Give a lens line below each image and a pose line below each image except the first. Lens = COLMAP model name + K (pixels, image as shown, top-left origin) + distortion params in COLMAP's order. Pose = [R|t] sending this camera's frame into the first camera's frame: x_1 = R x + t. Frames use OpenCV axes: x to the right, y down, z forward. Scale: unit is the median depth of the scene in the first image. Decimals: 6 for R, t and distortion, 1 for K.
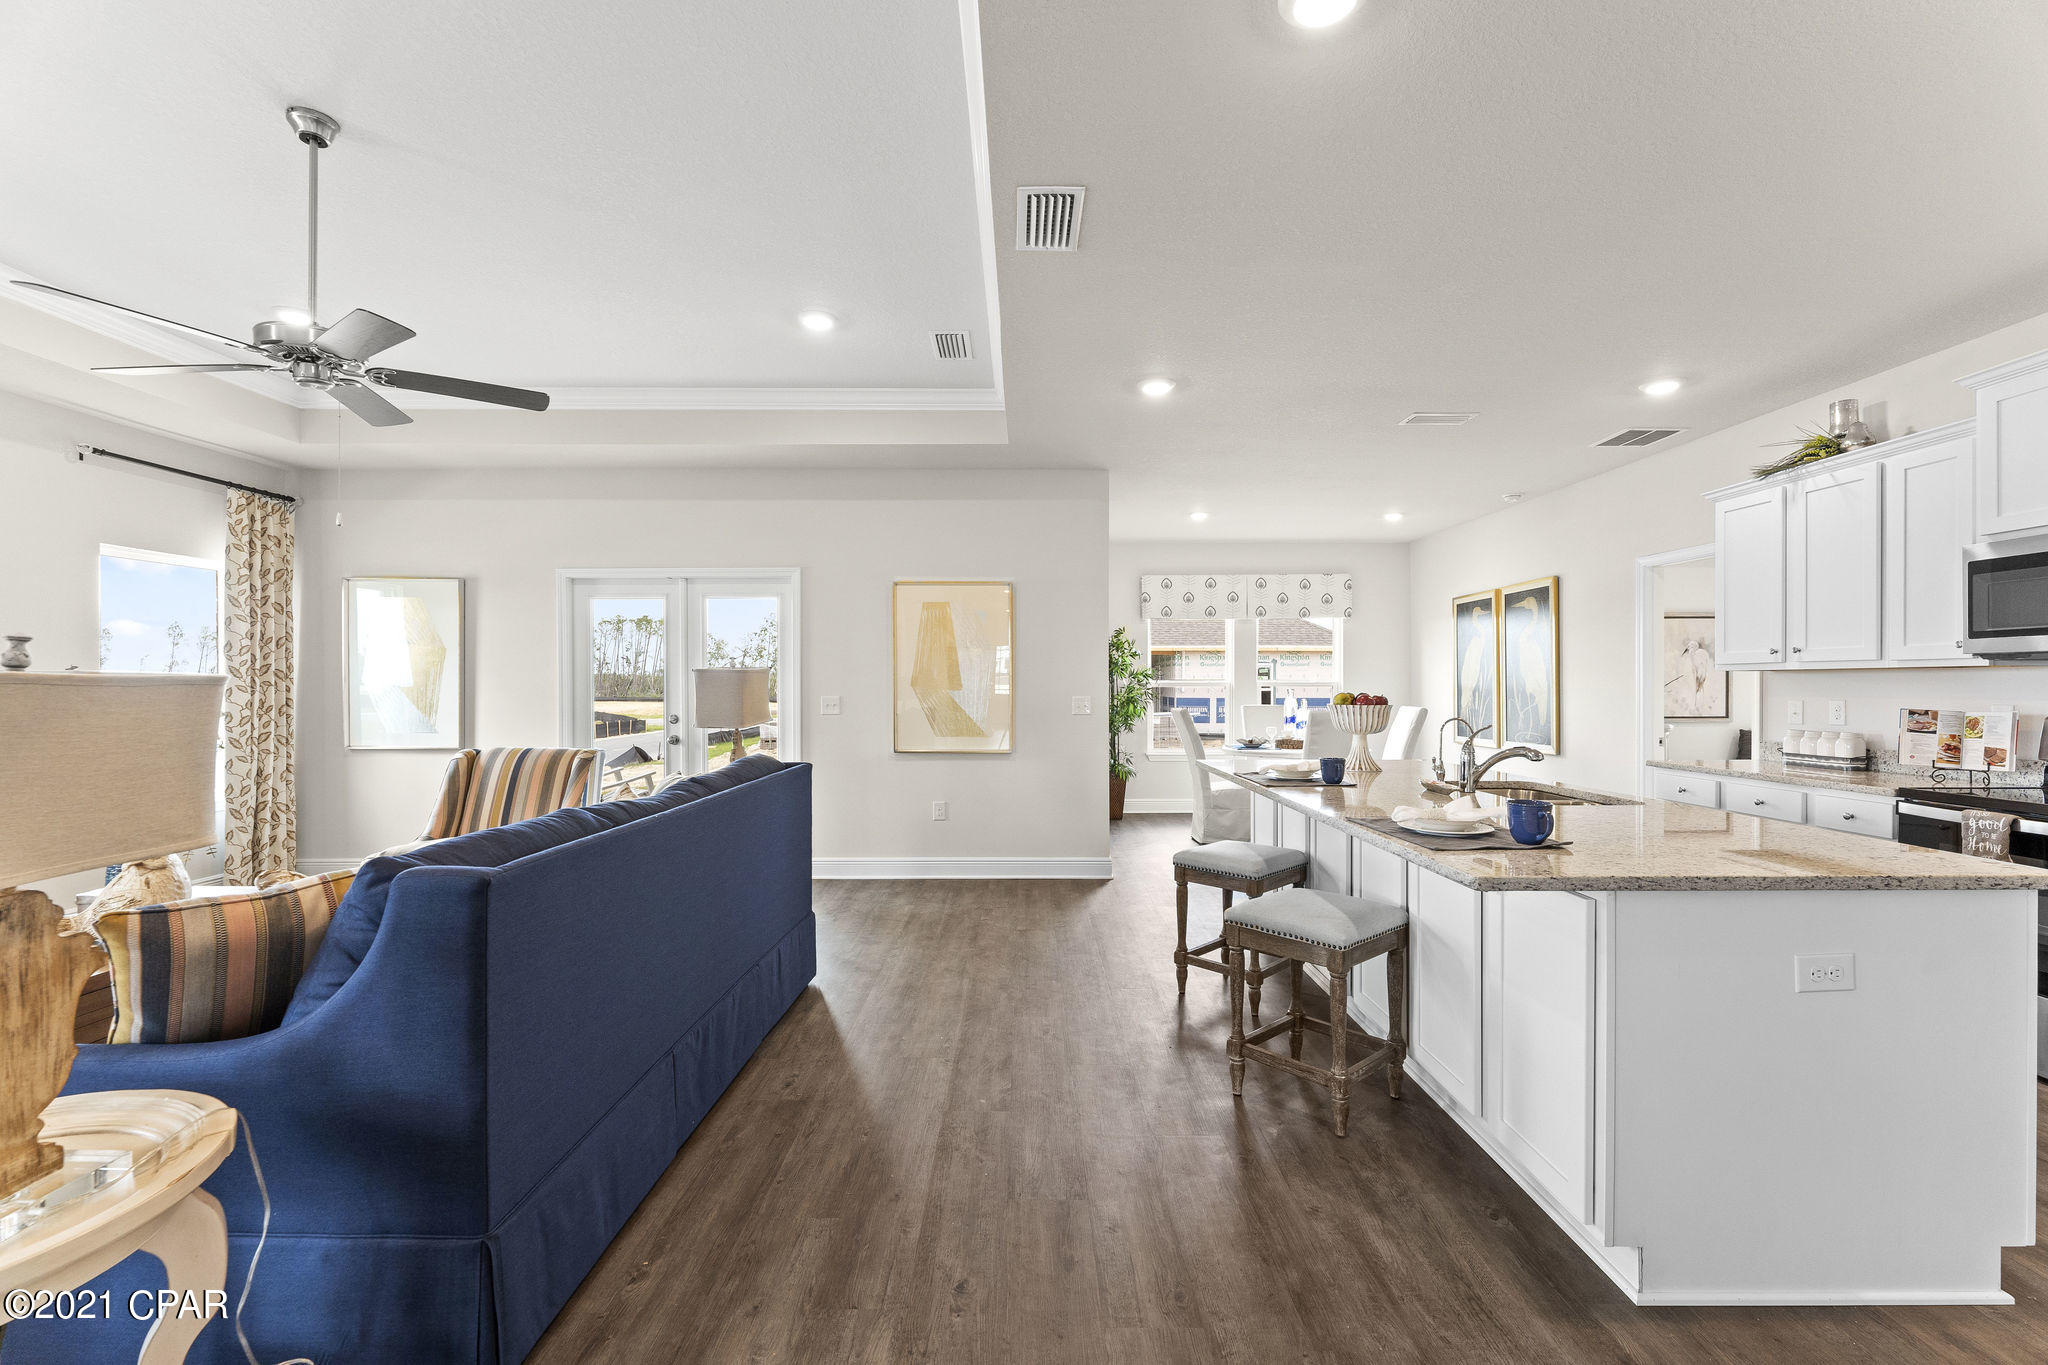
lens RADIAL K [[863.7, 0, 1025.6], [0, 863.7, 691.1], [0, 0, 1]] dist [-0.000073, -0.000290]
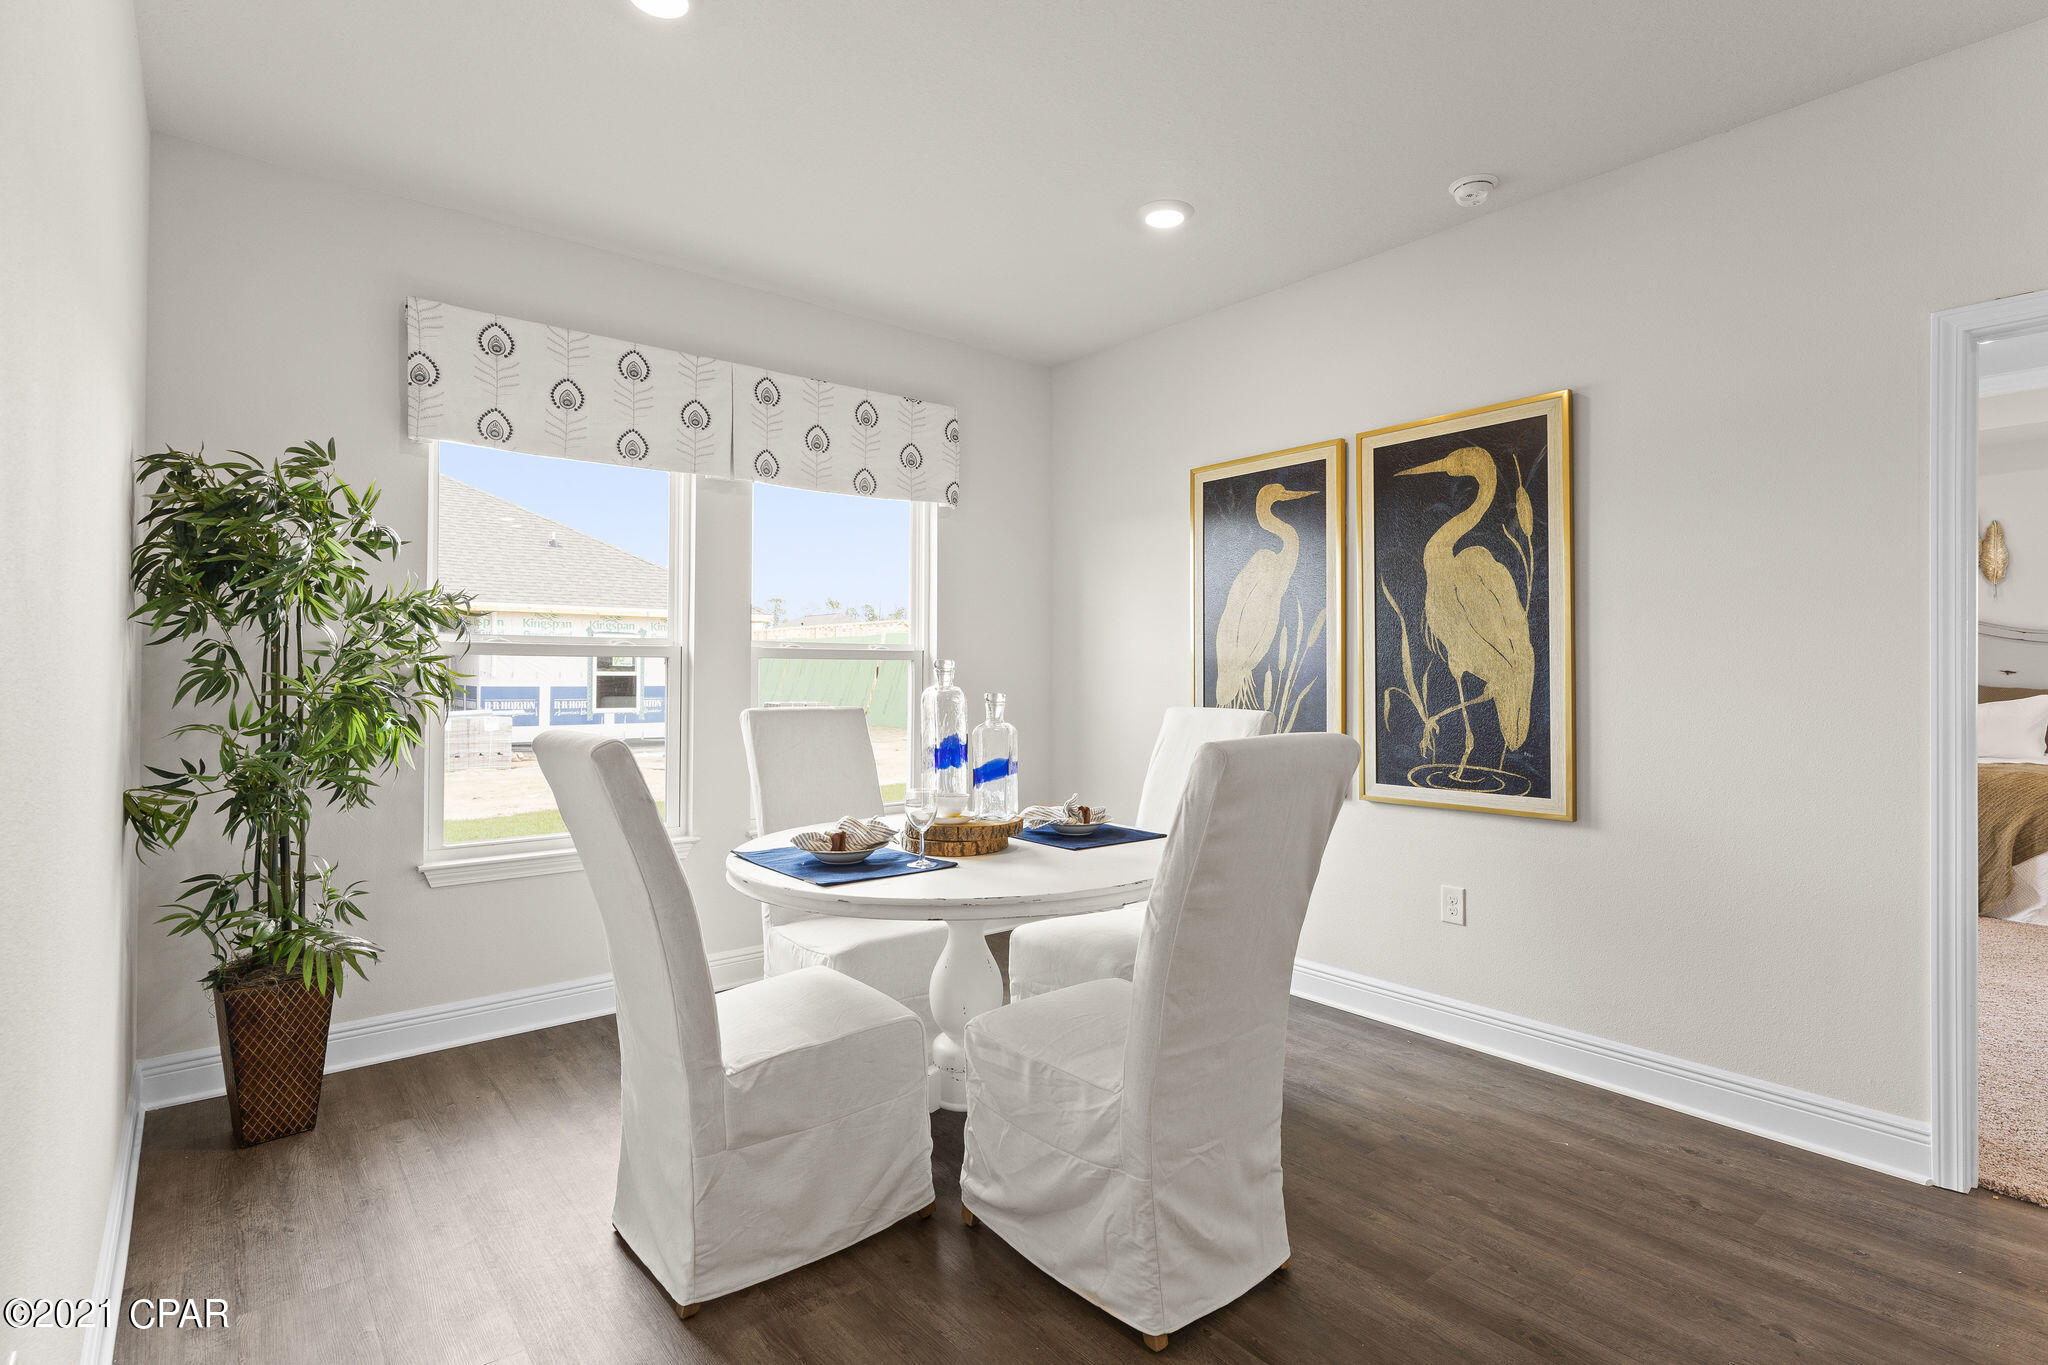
lens RADIAL K [[993.7, 0, 1042.9], [0, 993.7, 659.9], [0, 0, 1]] dist [-0.017087, -0.000238]
pose [[0.766225, 0.011483, 0.642470, 0.168217], [-0.000048, 0.999841, -0.017812, 0.006992], [-0.642573, 0.013617, 0.766104, 1.180932]]
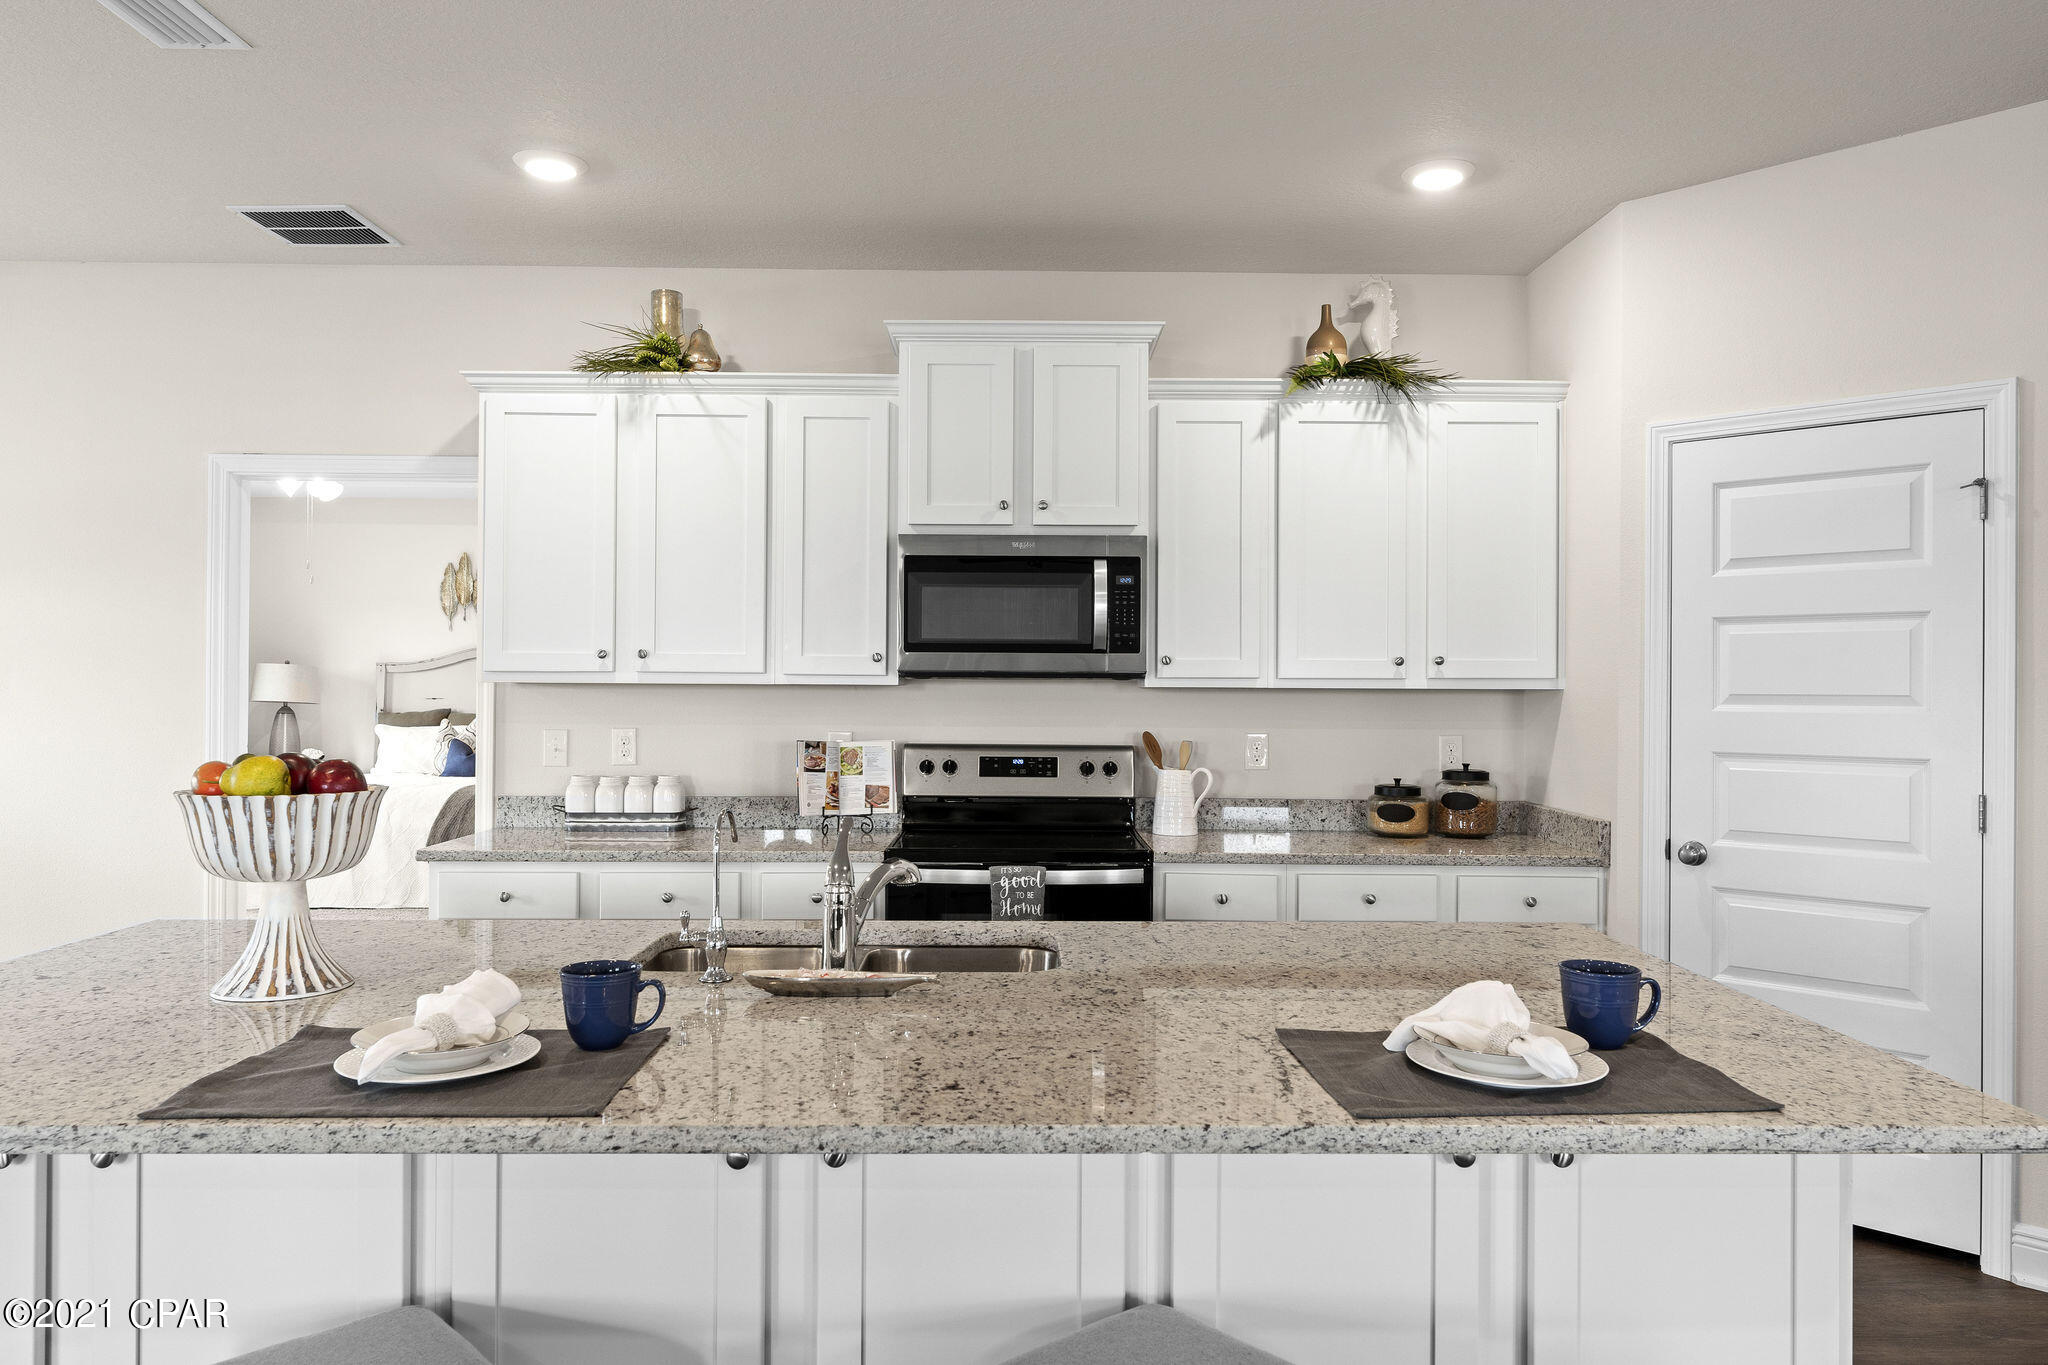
lens RADIAL K [[1348.4, 0, 1024.0], [0, 1348.4, 682.5], [0, 0, 1]] dist [0.001456, 0.000093]
pose [[-0.009208, 0.002594, 0.999954, -0.114612], [0.001413, 0.999996, -0.002581, -0.021507], [-0.999957, 0.001389, -0.009212, 0.675020]]
